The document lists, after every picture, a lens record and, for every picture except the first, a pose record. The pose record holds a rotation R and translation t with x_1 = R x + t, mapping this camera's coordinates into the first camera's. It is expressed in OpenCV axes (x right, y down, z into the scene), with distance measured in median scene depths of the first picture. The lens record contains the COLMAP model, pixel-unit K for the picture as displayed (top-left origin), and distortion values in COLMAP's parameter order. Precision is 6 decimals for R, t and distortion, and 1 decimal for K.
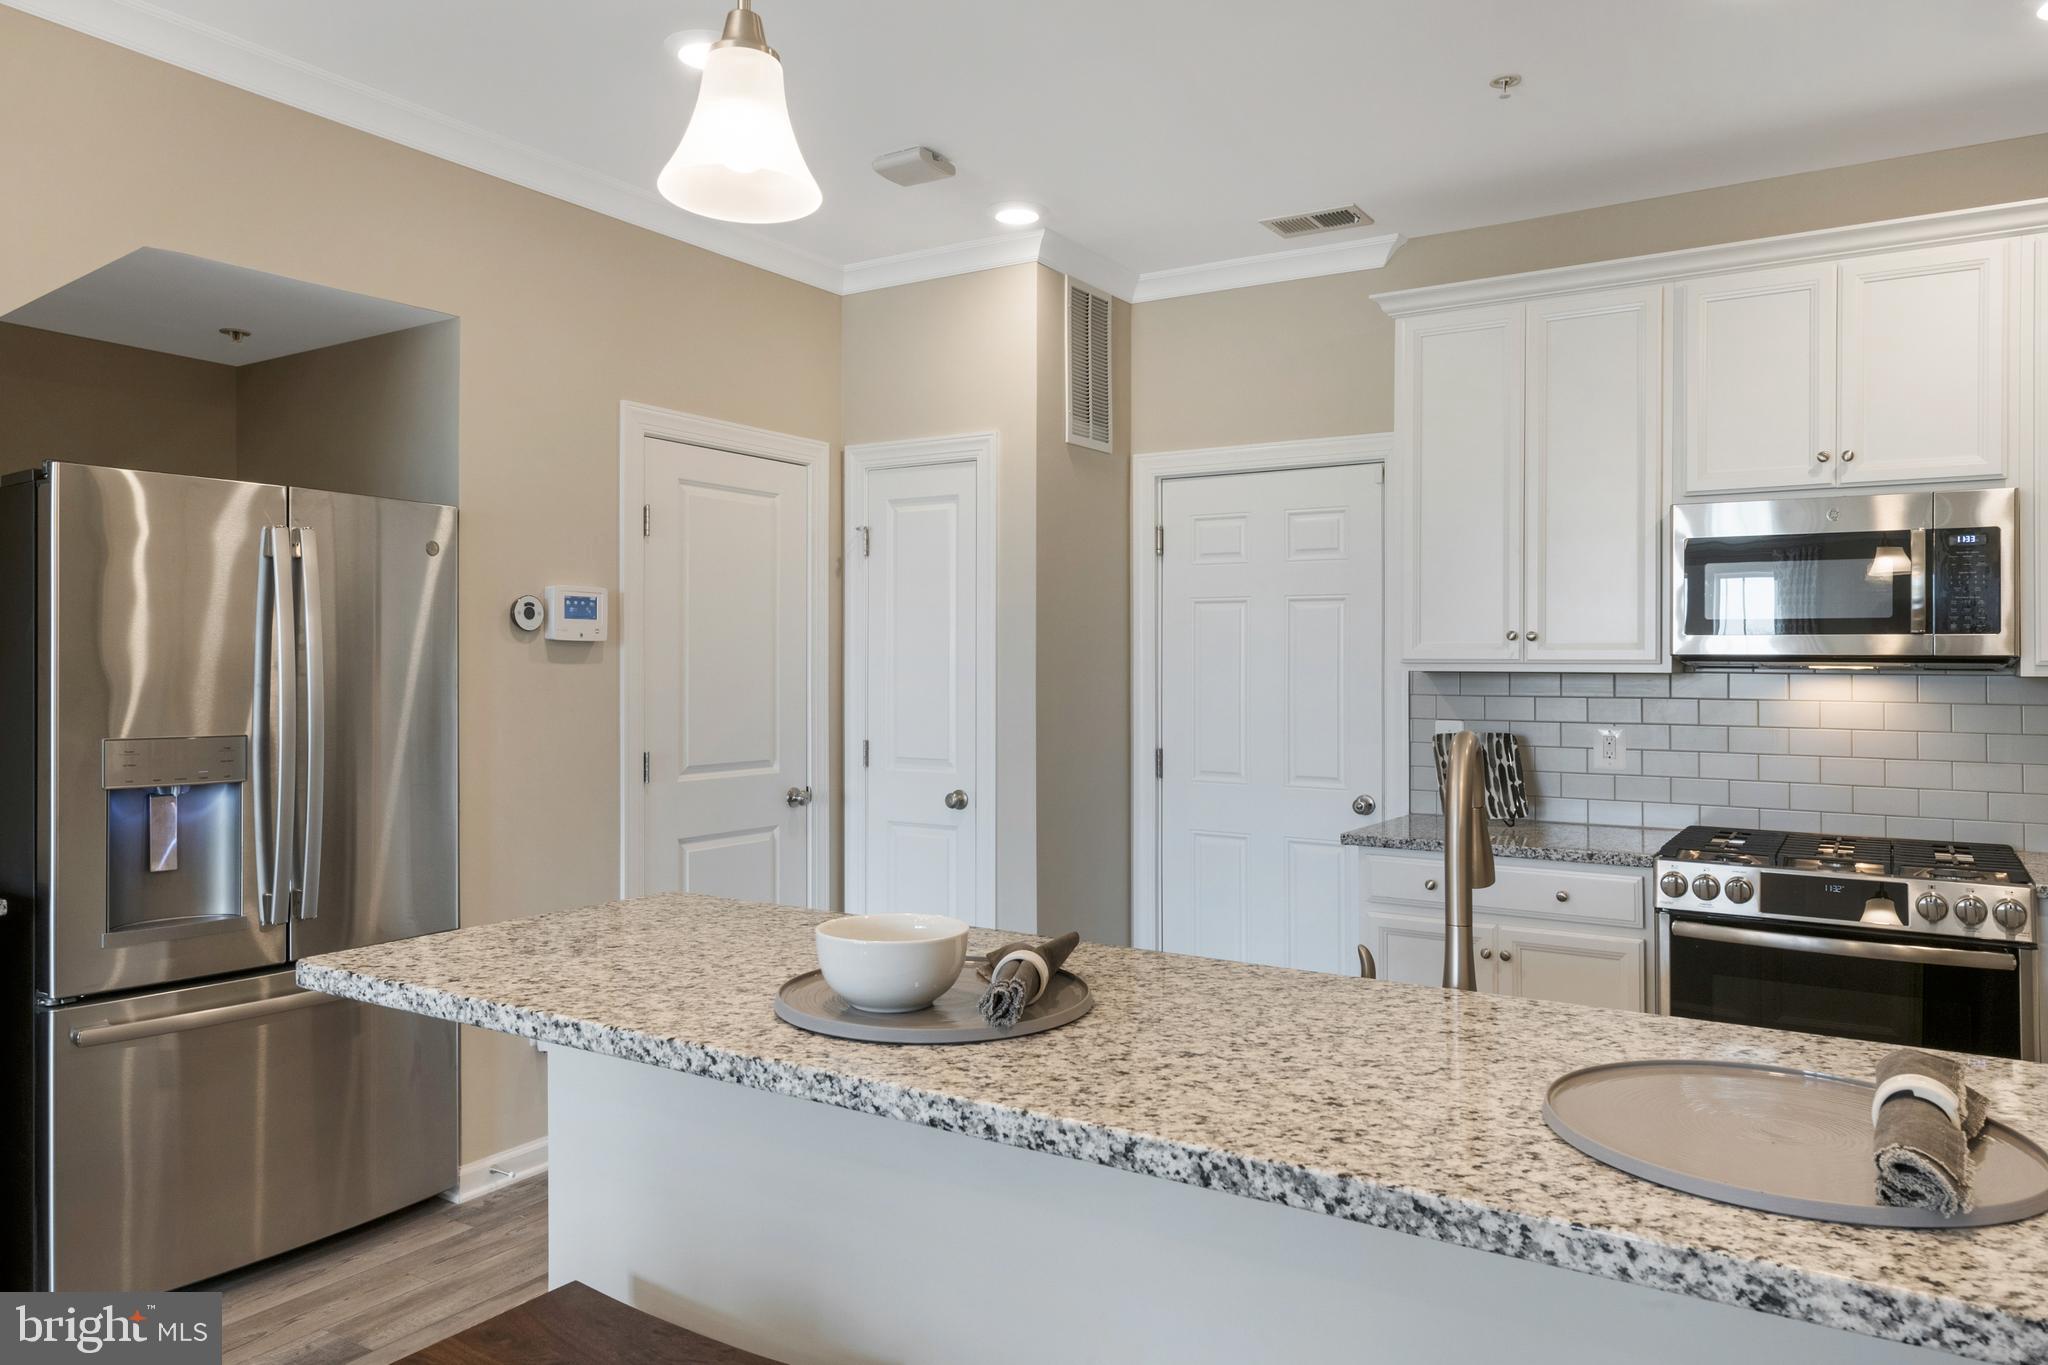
lens RADIAL K [[1371.2, 0, 1016.9], [0, 1371.2, 674.9], [0, 0, 1]] dist [0.002259, 0.000614]
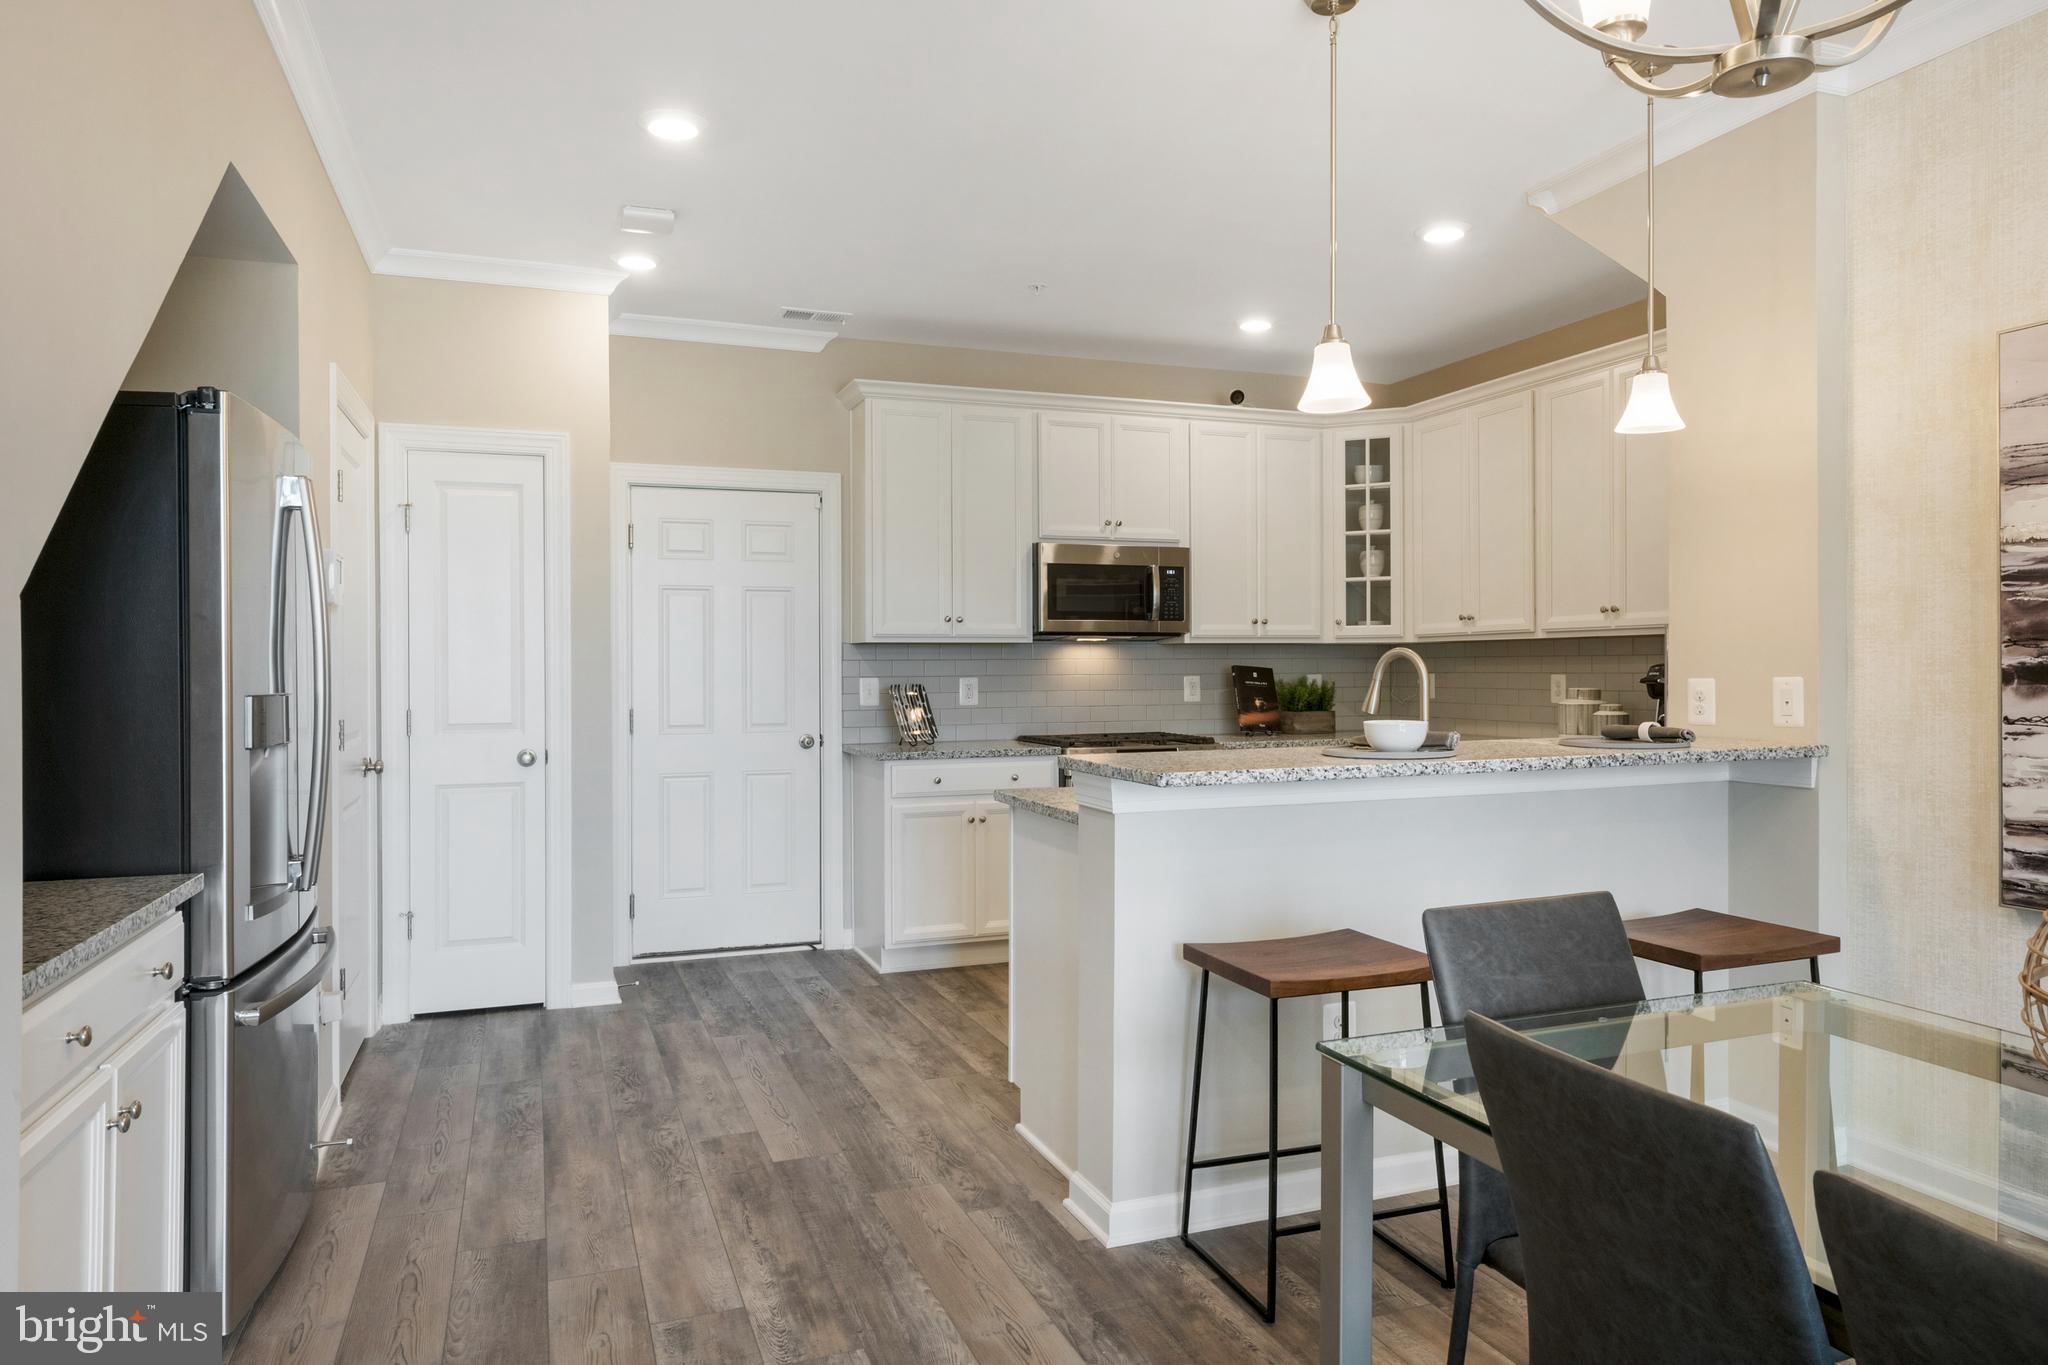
lens RADIAL K [[1297.9, 0, 1024.4], [0, 1297.9, 686.8], [0, 0, 1]] dist [-0.005117, -0.001008]
pose [[0.609563, -0.021922, 0.792434, -0.795055], [0.013236, 0.999760, 0.017476, 0.025151], [-0.792627, -0.000164, 0.609707, 0.040701]]
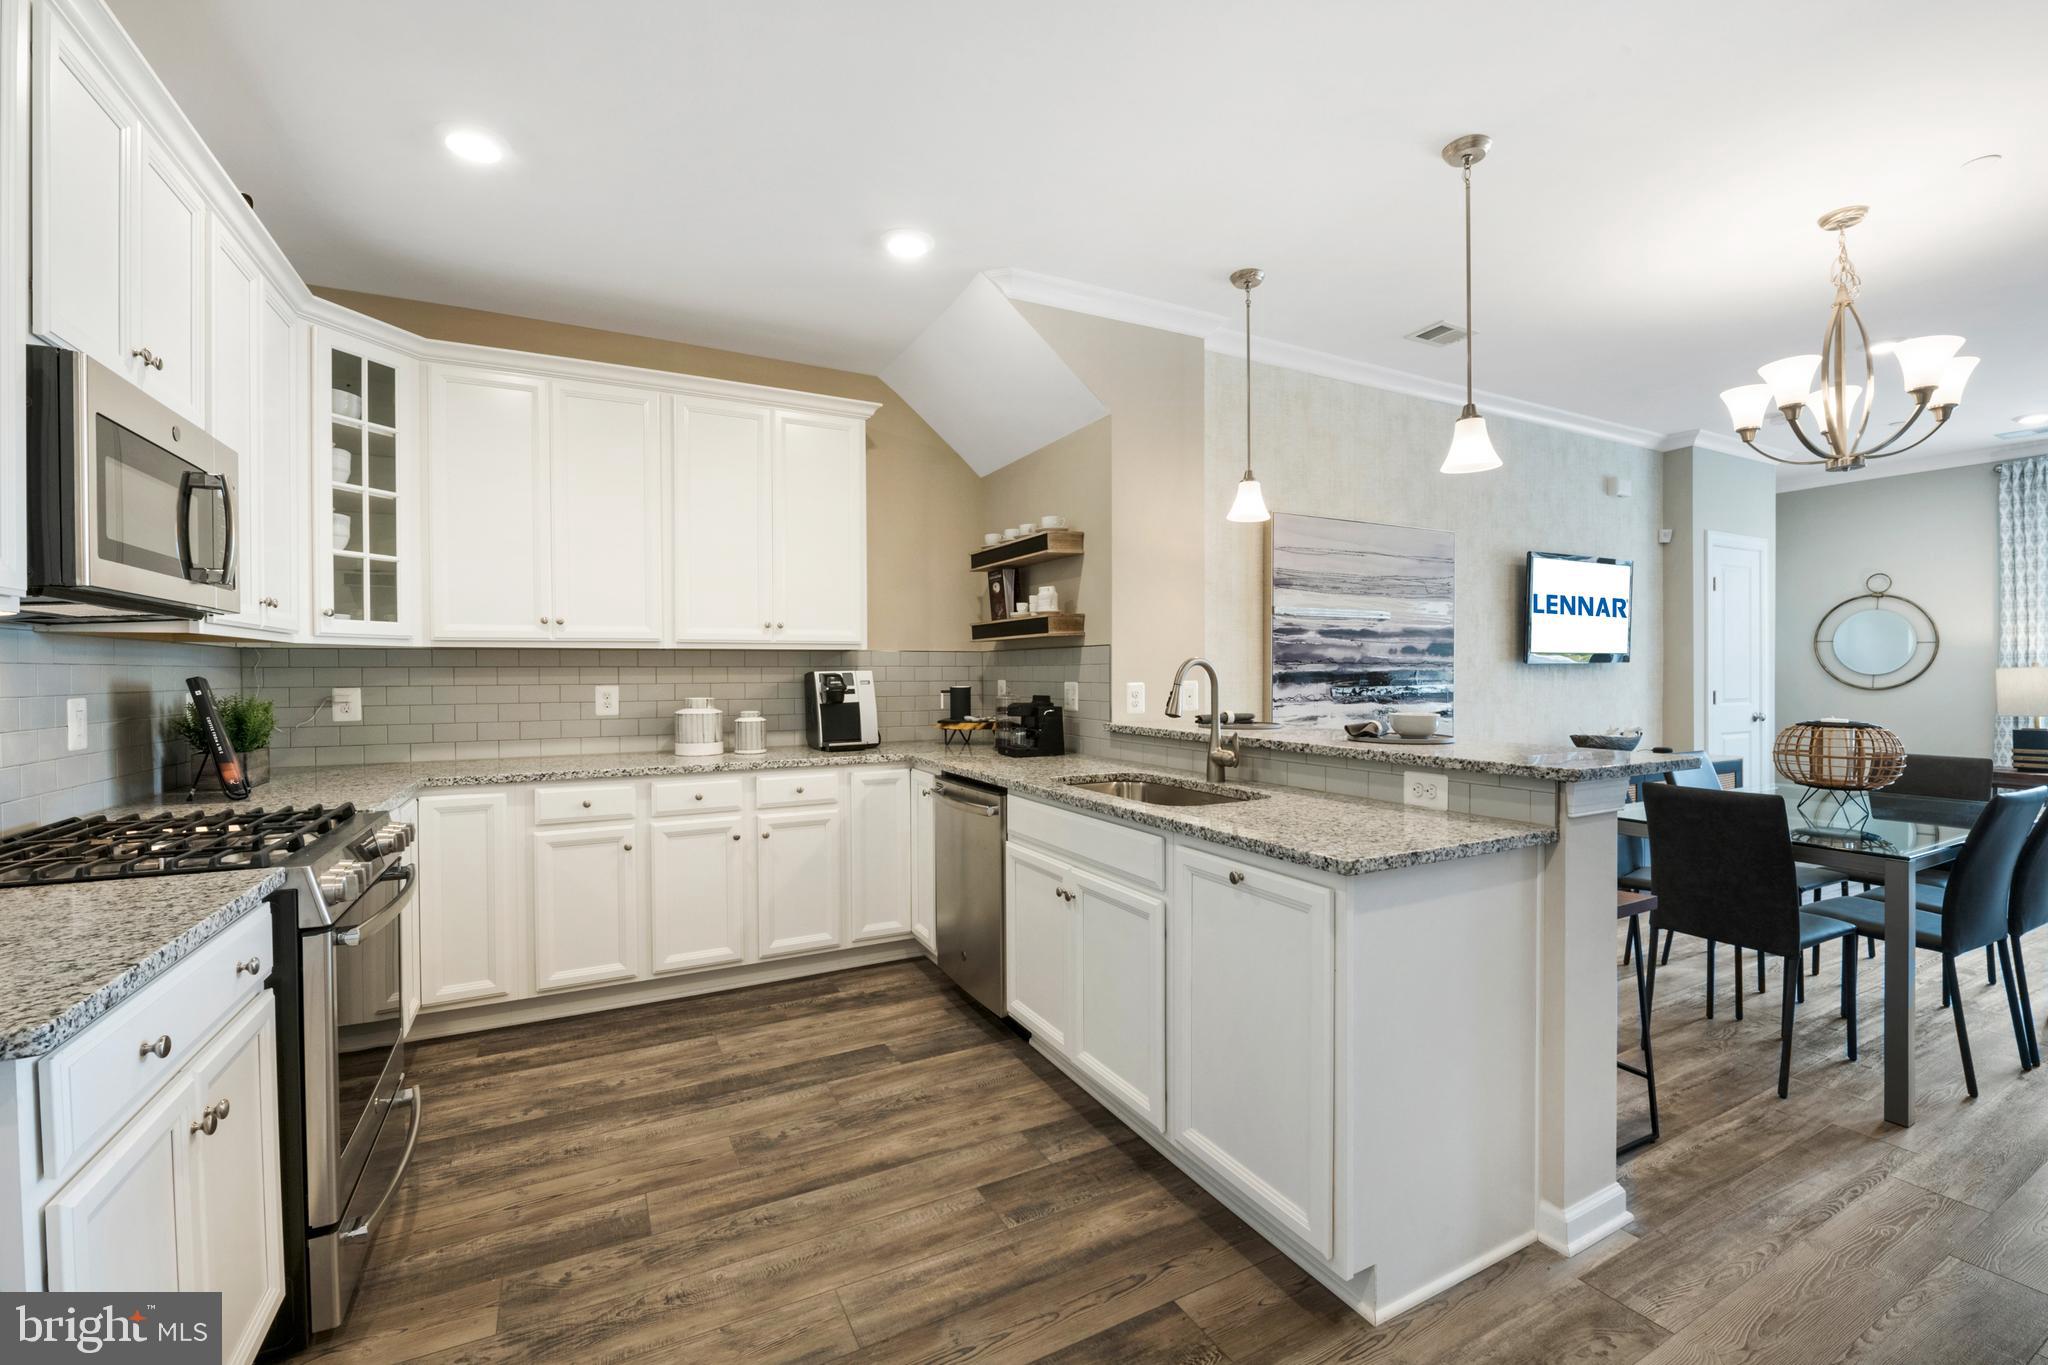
lens RADIAL K [[865.3, 0, 1038.7], [0, 865.3, 683.6], [0, 0, 1]] dist [-0.018443, -0.000676]
pose [[-0.866993, -0.008395, 0.498249, -0.109137], [0.001864, 0.999796, 0.020088, 0.023917], [-0.498316, 0.018344, -0.866801, 1.104198]]
